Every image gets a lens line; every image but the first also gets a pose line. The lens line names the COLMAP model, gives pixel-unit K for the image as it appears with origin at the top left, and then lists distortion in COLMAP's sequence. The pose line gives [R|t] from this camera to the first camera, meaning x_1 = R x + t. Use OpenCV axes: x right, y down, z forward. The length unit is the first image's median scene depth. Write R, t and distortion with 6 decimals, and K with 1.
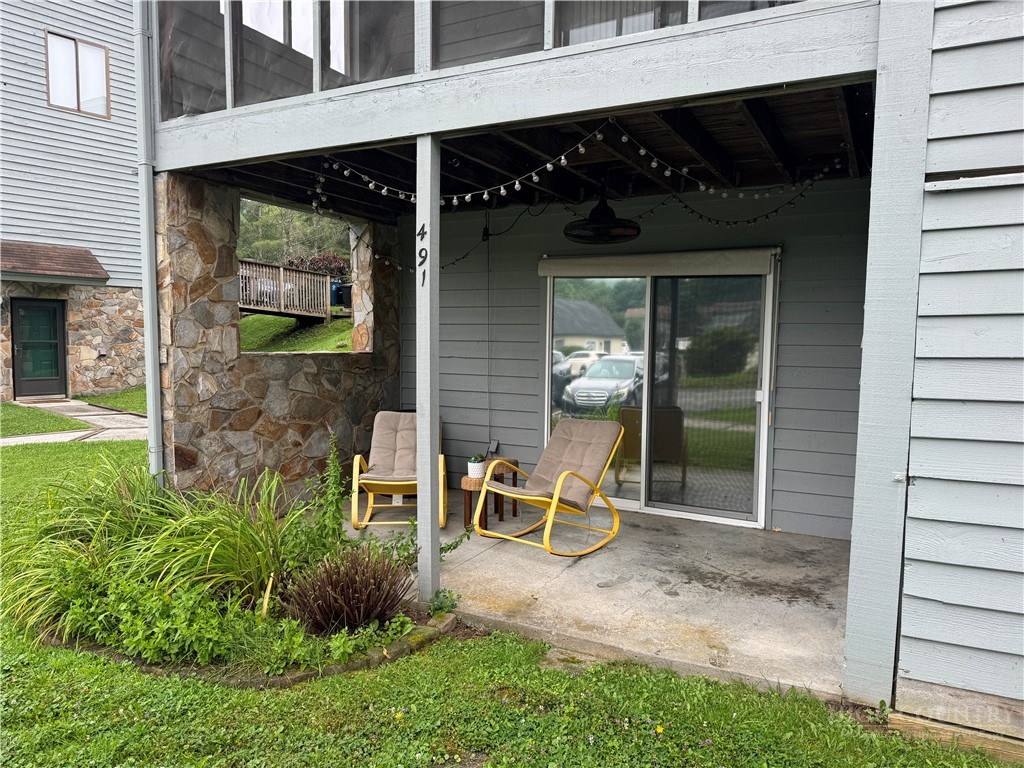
lens RADIAL K [[712.4, 0, 509.7], [0, 712.4, 391.0], [0, 0, 1]] dist [0.075967, -0.085003]
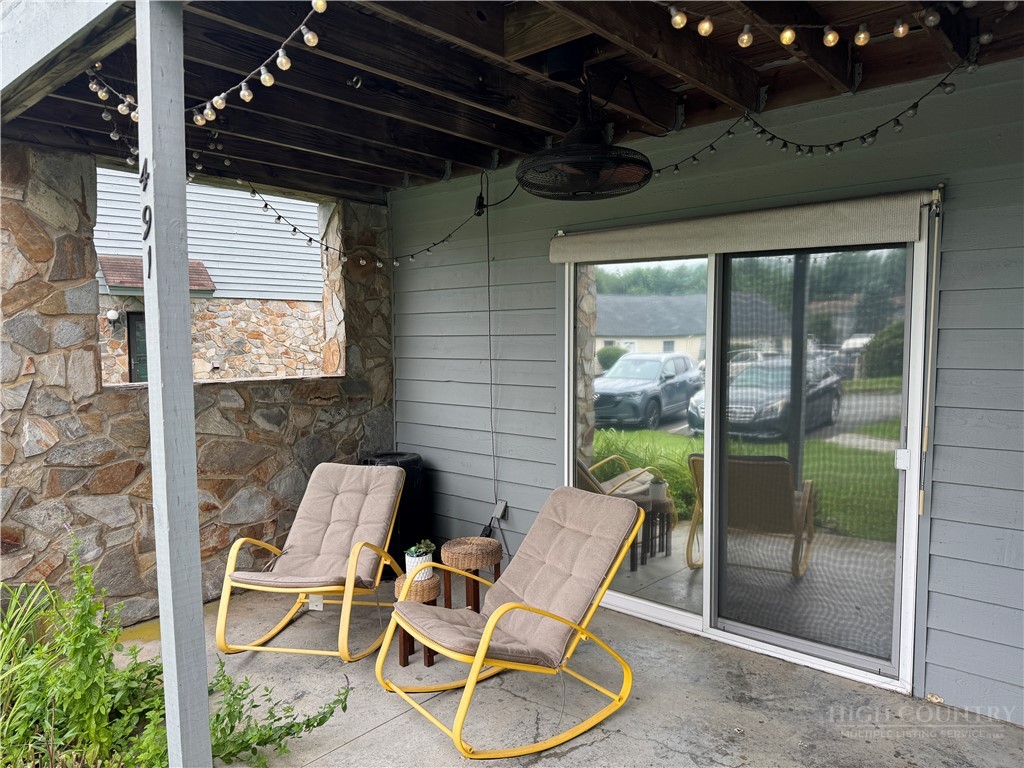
lens RADIAL K [[712.4, 0, 516.7], [0, 712.4, 394.5], [0, 0, 1]] dist [0.075967, -0.085003]
pose [[0.974439, -0.000129, -0.224654, 0.188492], [0.000824, 0.999995, 0.003000, -0.047035], [0.224653, -0.003108, 0.974434, 0.397474]]
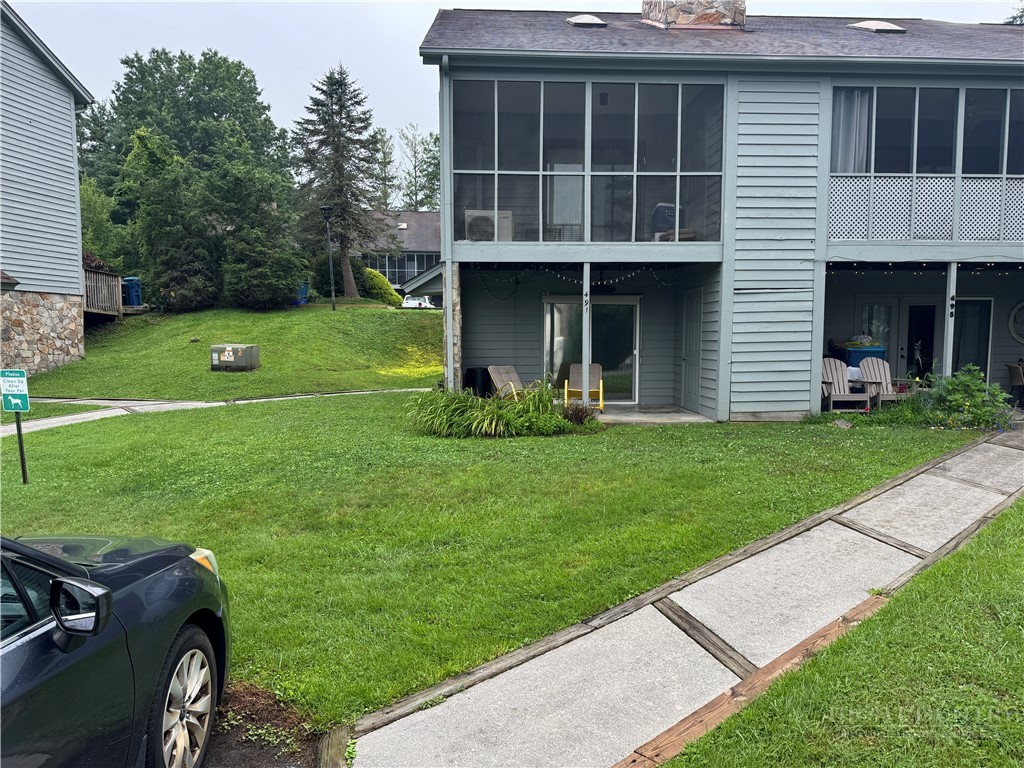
lens RADIAL K [[712.4, 0, 503.3], [0, 712.4, 395.0], [0, 0, 1]] dist [0.075967, -0.085003]
pose [[0.860713, -0.058954, 0.505665, -1.400906], [0.051289, 0.998260, 0.029082, 0.063697], [-0.506500, 0.000904, 0.862239, -0.987080]]
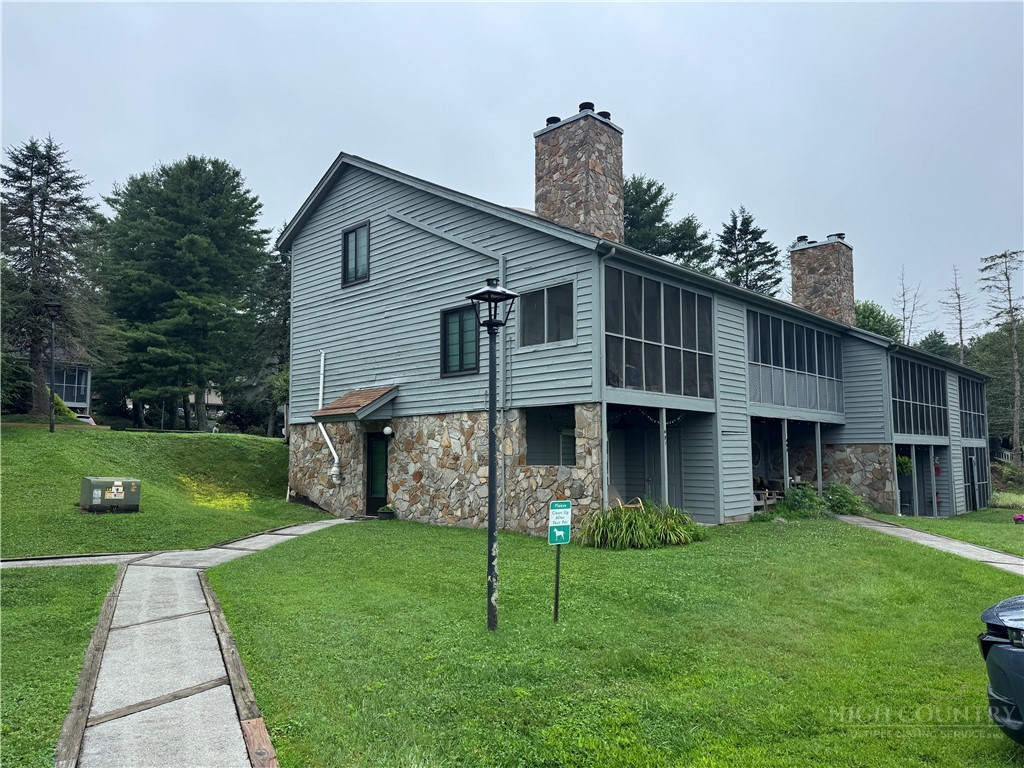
lens RADIAL K [[712.4, 0, 513.1], [0, 712.4, 390.9], [0, 0, 1]] dist [0.075967, -0.085003]
pose [[0.279257, 0.075897, 0.957212, -2.995206], [0.077133, 0.991877, -0.101148, -0.083347], [-0.957113, 0.102079, 0.271134, 0.526749]]
